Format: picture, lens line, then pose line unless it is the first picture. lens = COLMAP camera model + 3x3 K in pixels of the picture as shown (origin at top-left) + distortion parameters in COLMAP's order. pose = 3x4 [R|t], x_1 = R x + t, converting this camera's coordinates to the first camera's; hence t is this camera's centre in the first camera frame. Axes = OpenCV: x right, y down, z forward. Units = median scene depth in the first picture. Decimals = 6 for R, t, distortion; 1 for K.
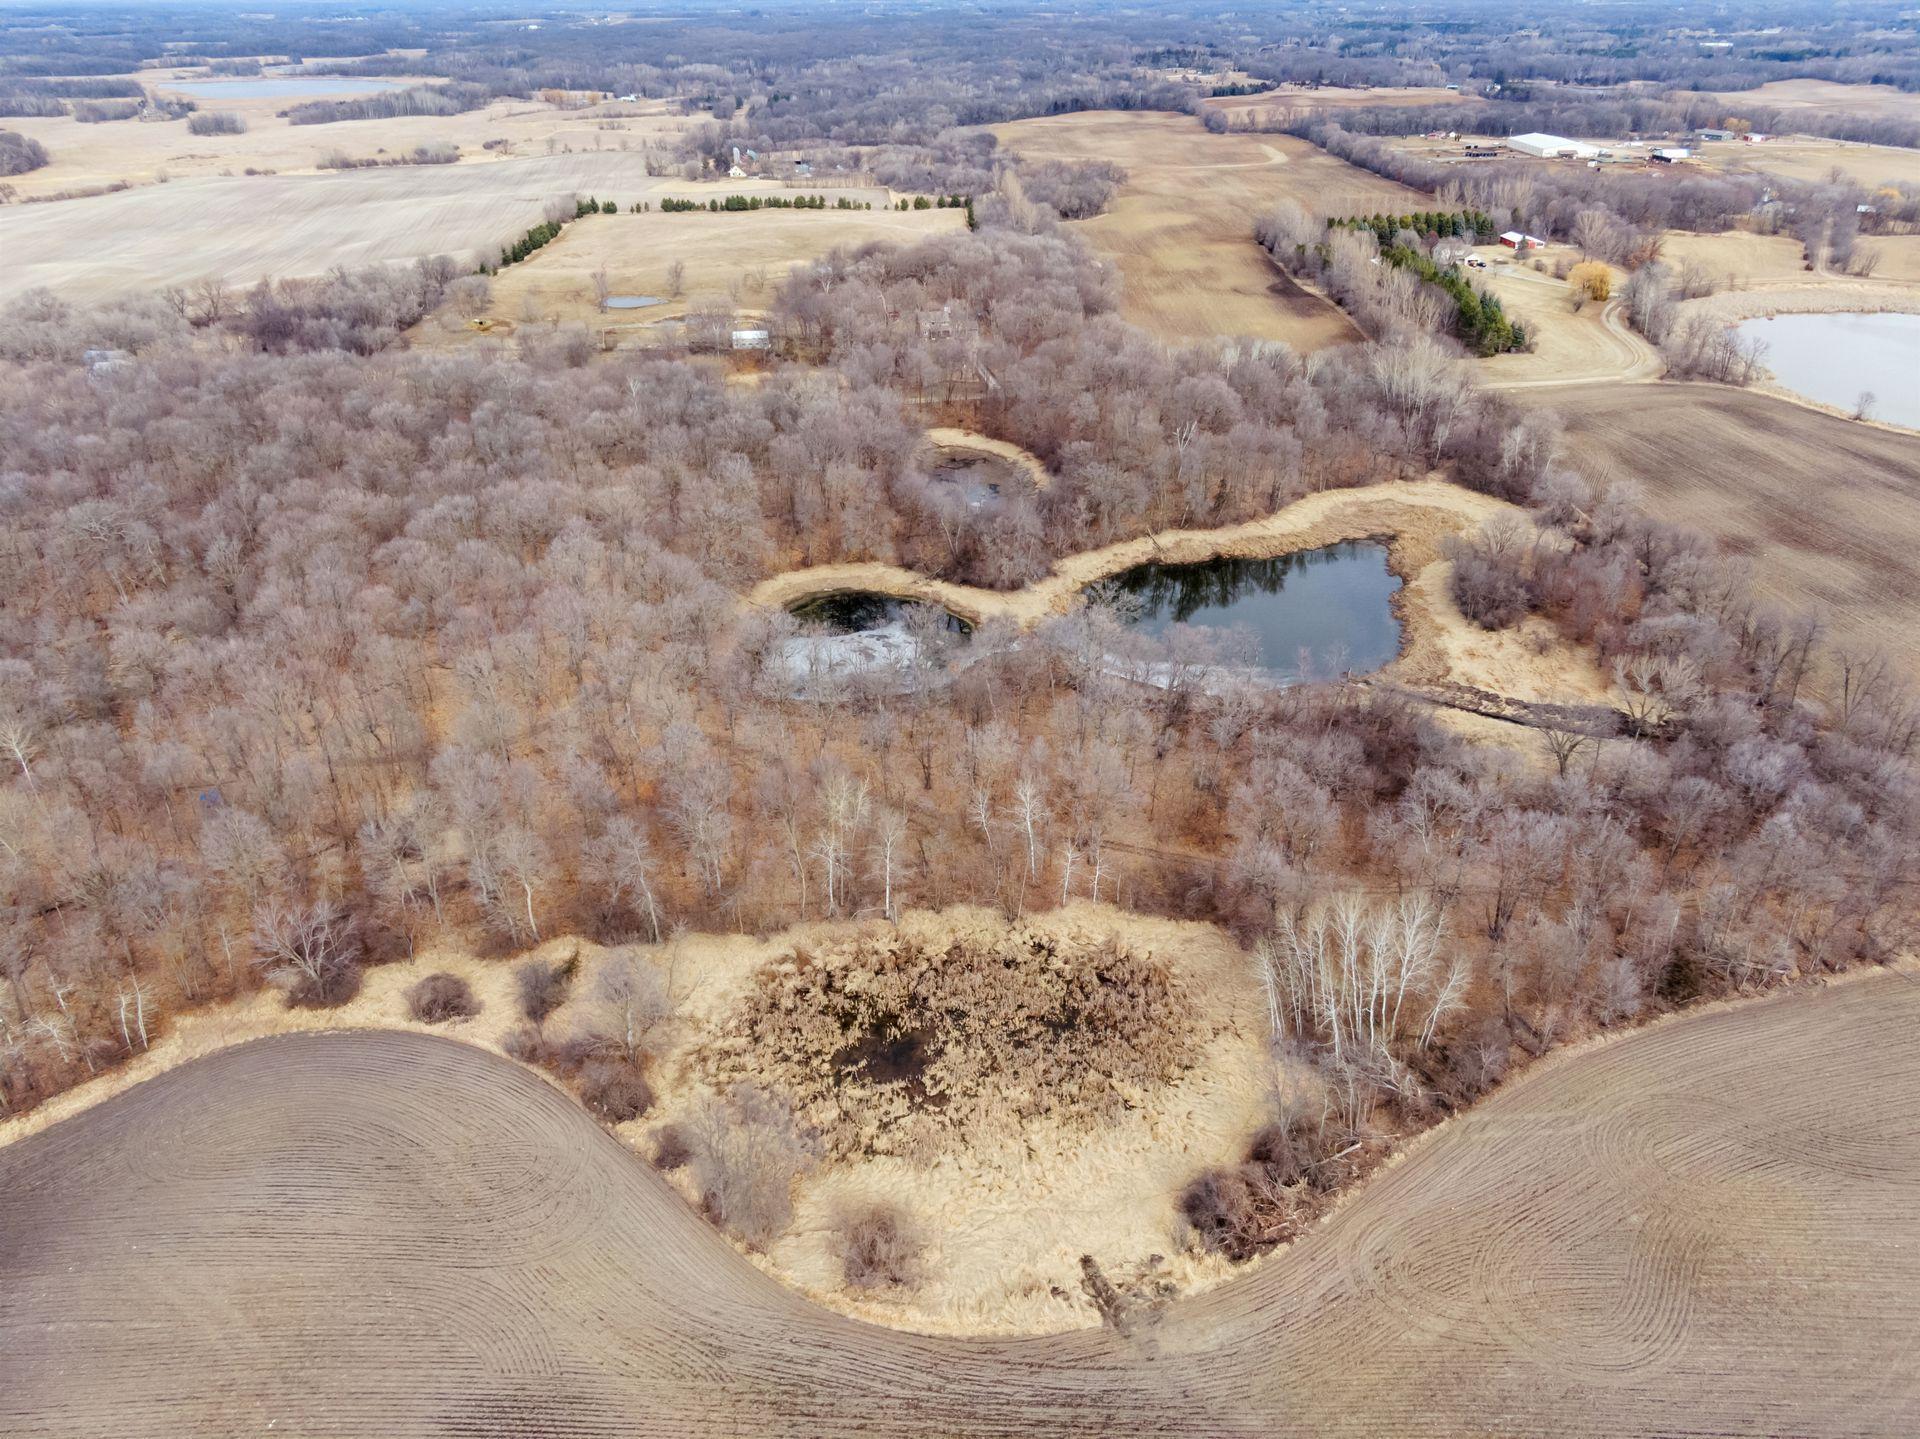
lens RADIAL K [[1372.5, 0, 965.2], [0, 1372.5, 732.1], [0, 0, 1]] dist [0.018414, -0.021001]
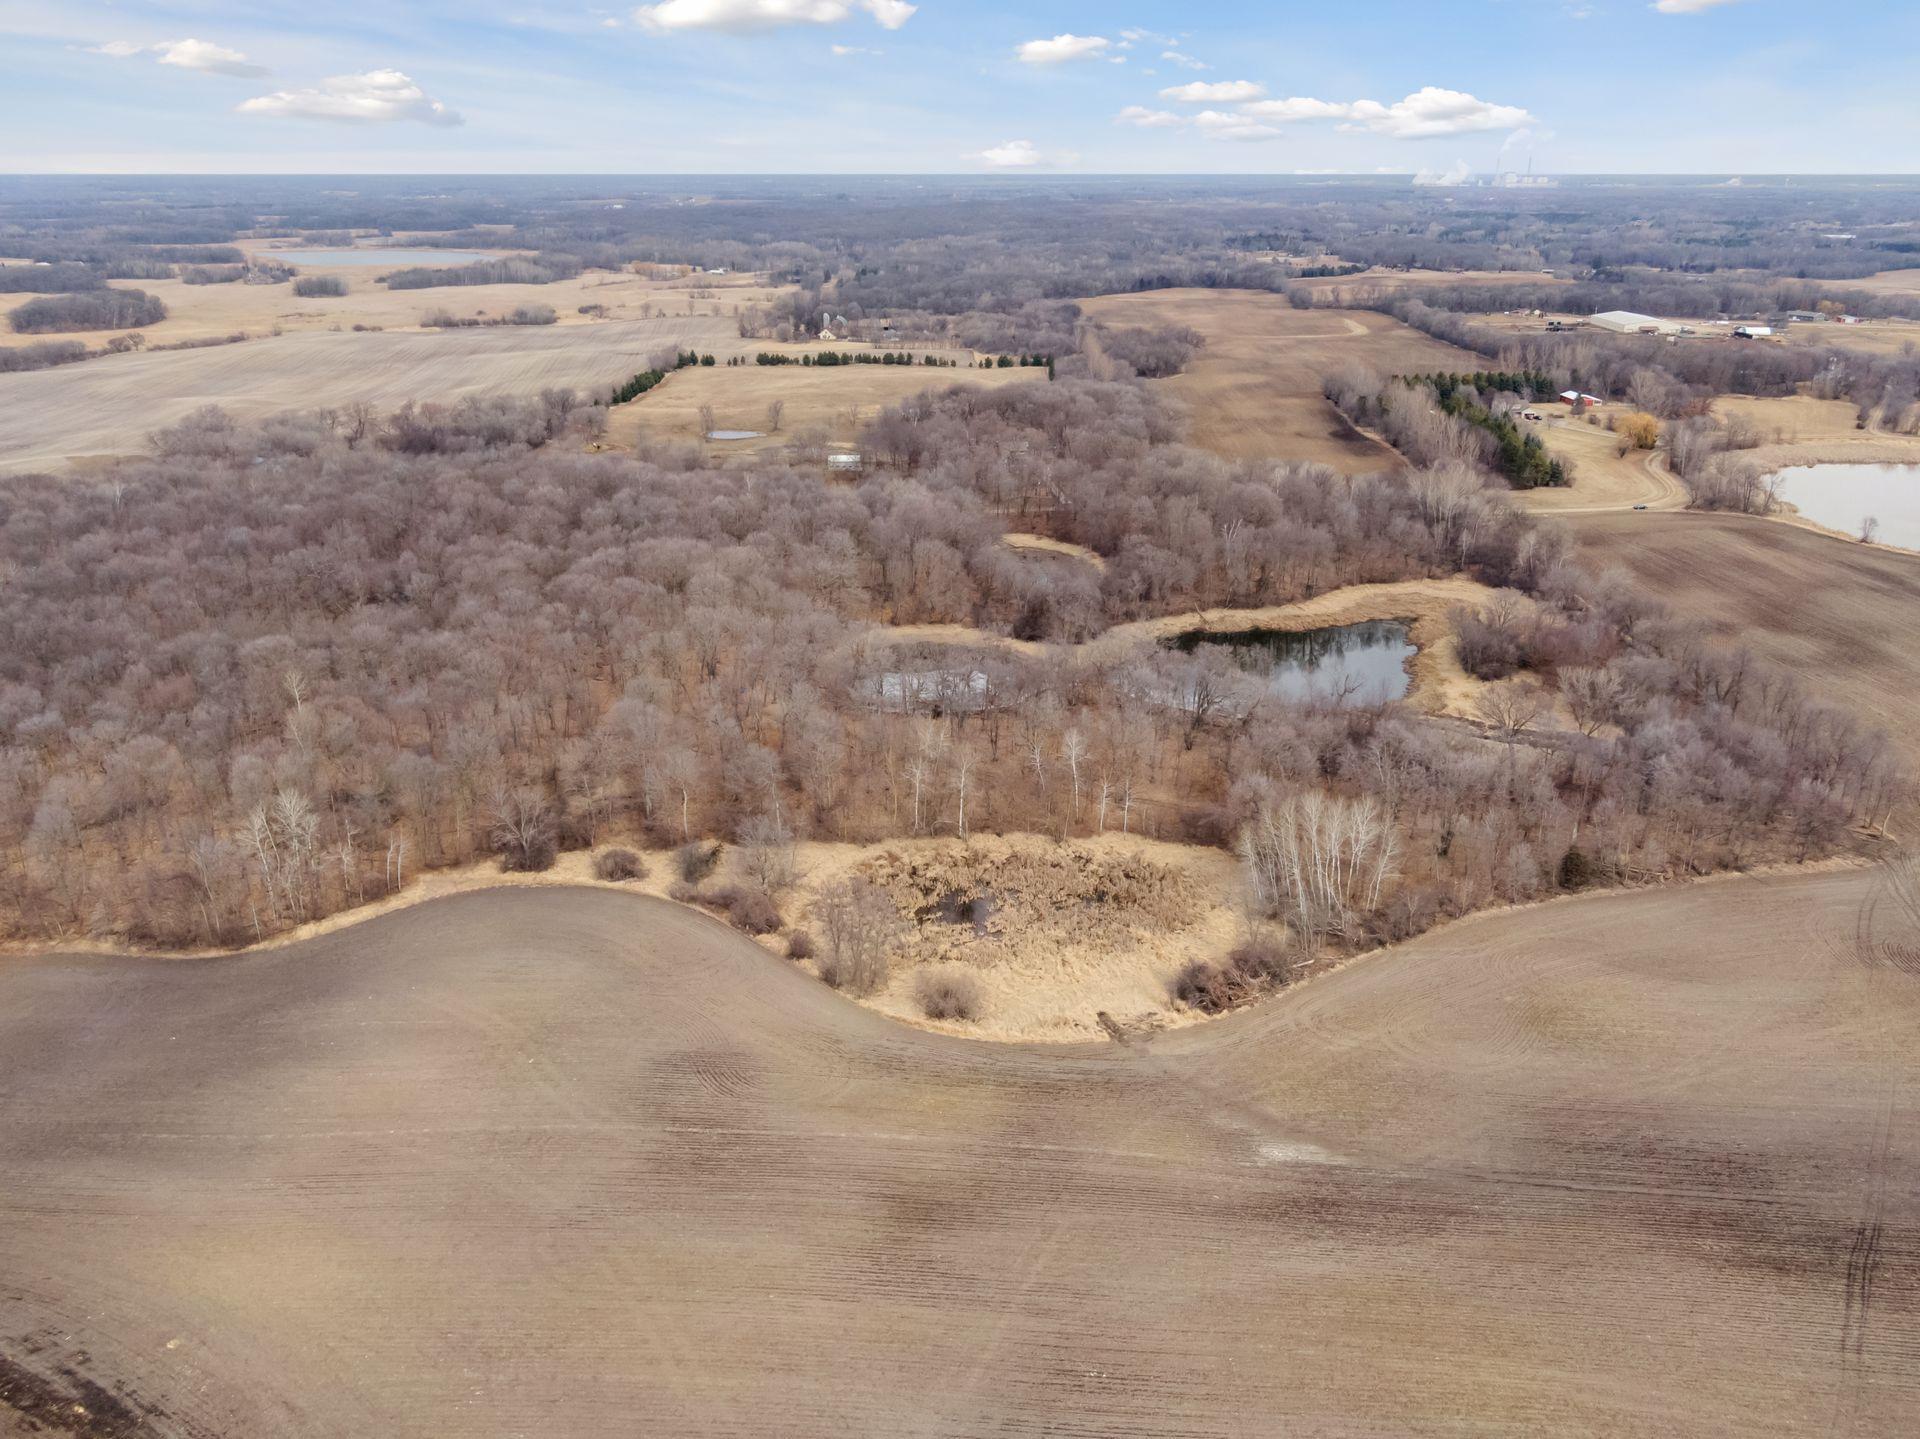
lens RADIAL K [[1524.1, 0, 967.1], [0, 1524.1, 734.6], [0, 0, 1]] dist [0.025523, -0.028124]
pose [[0.998406, 0.029027, -0.048401, 0.005020], [-0.035718, 0.988980, -0.143674, 0.082378], [0.043697, 0.145174, 0.988441, -0.135484]]
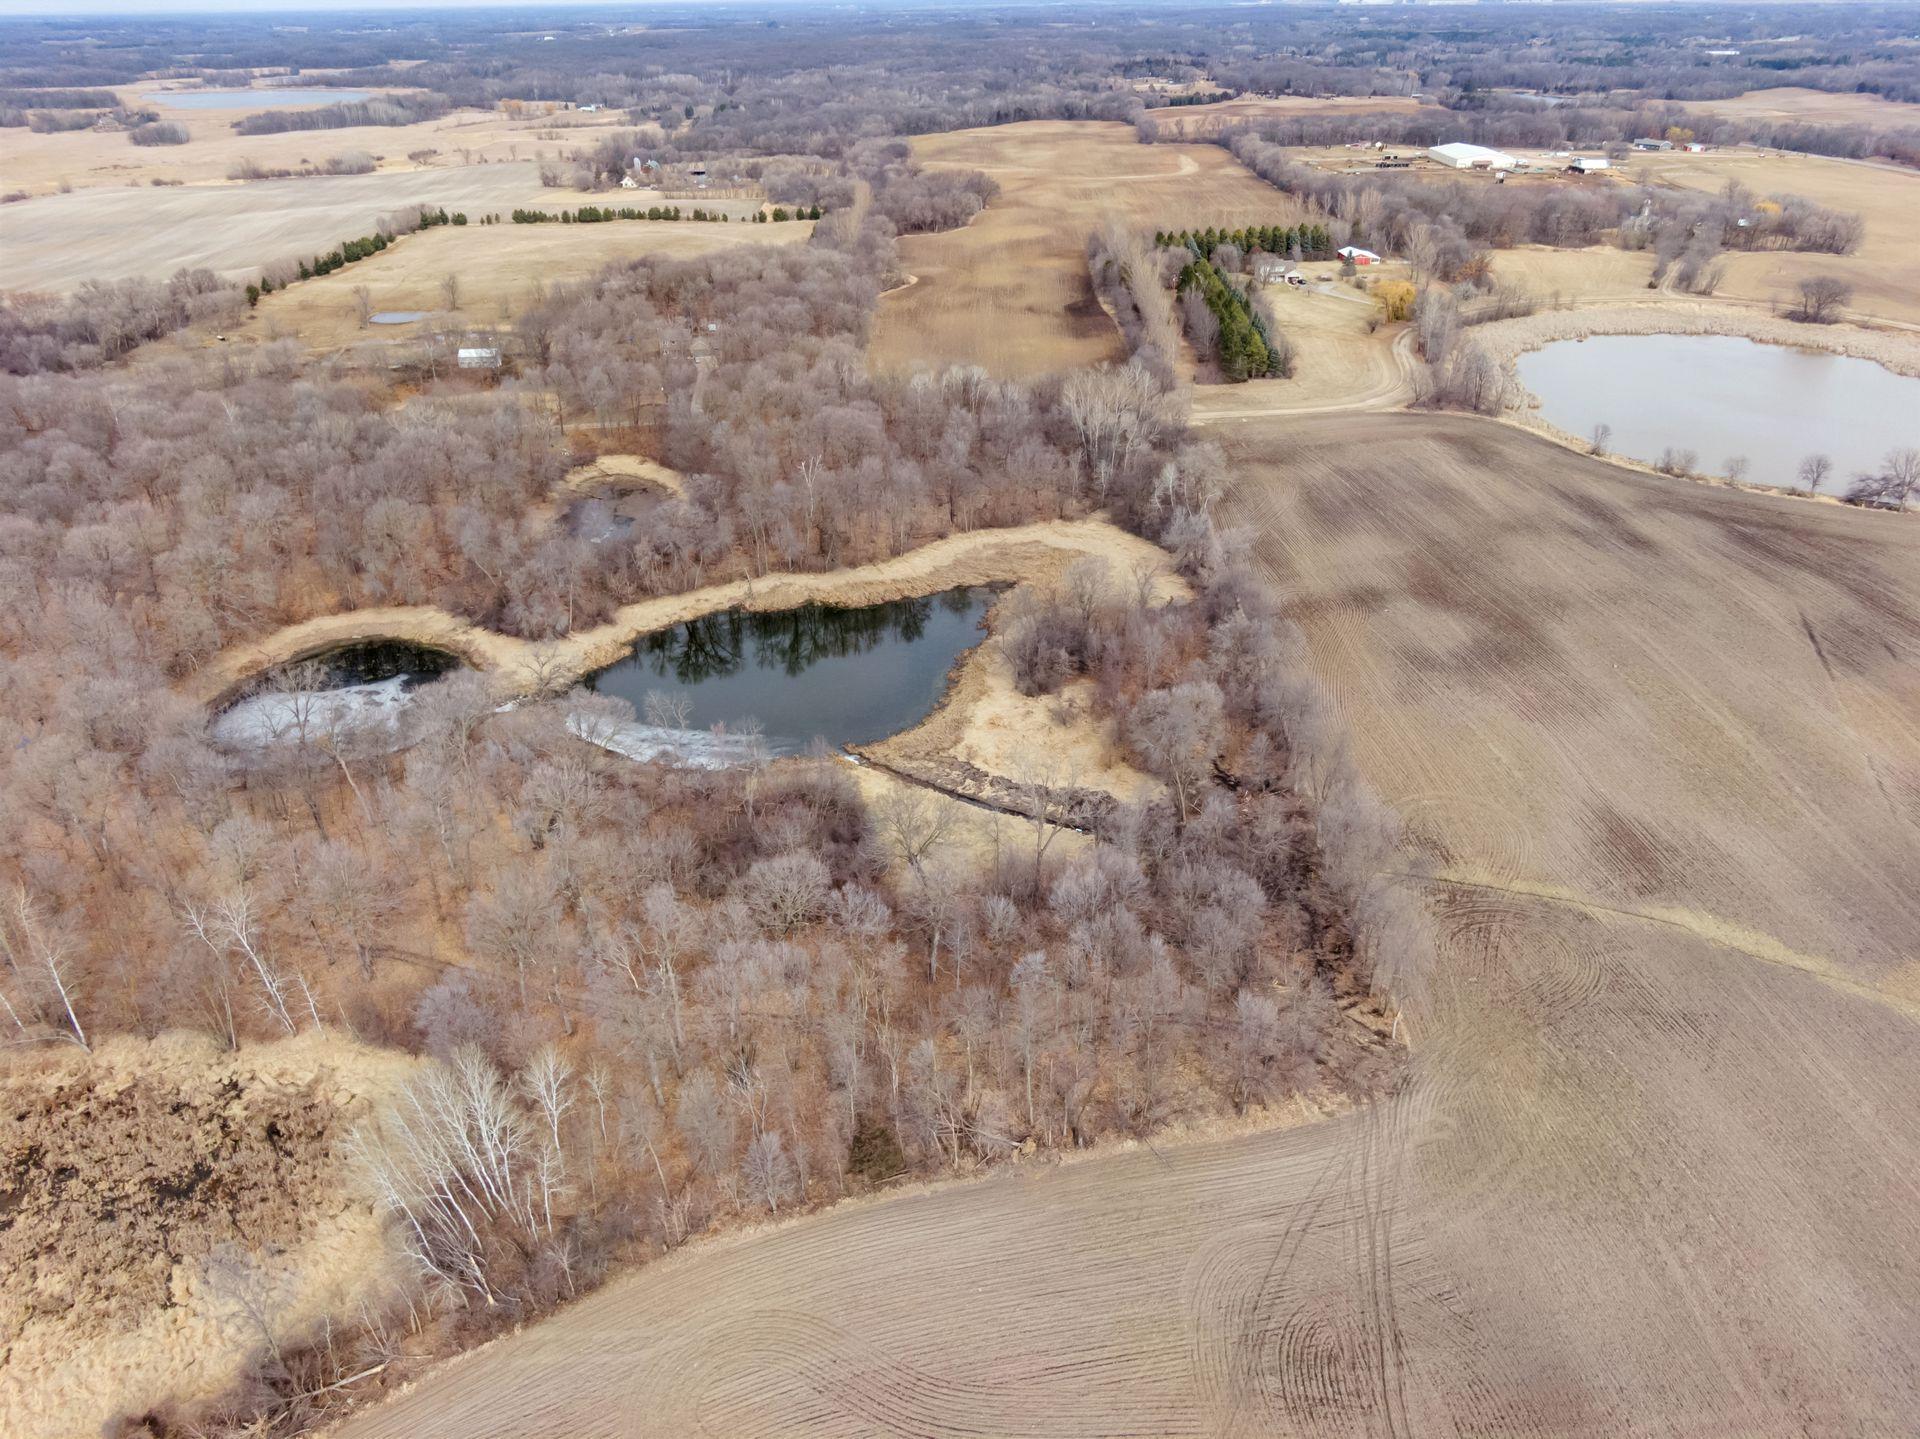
lens RADIAL K [[1372.5, 0, 965.2], [0, 1372.5, 732.1], [0, 0, 1]] dist [0.018414, -0.021001]
pose [[0.999543, 0.011699, -0.027868, 0.175409], [-0.011875, 0.999911, -0.006148, -0.021247], [0.027794, 0.006476, 0.999593, 0.049768]]
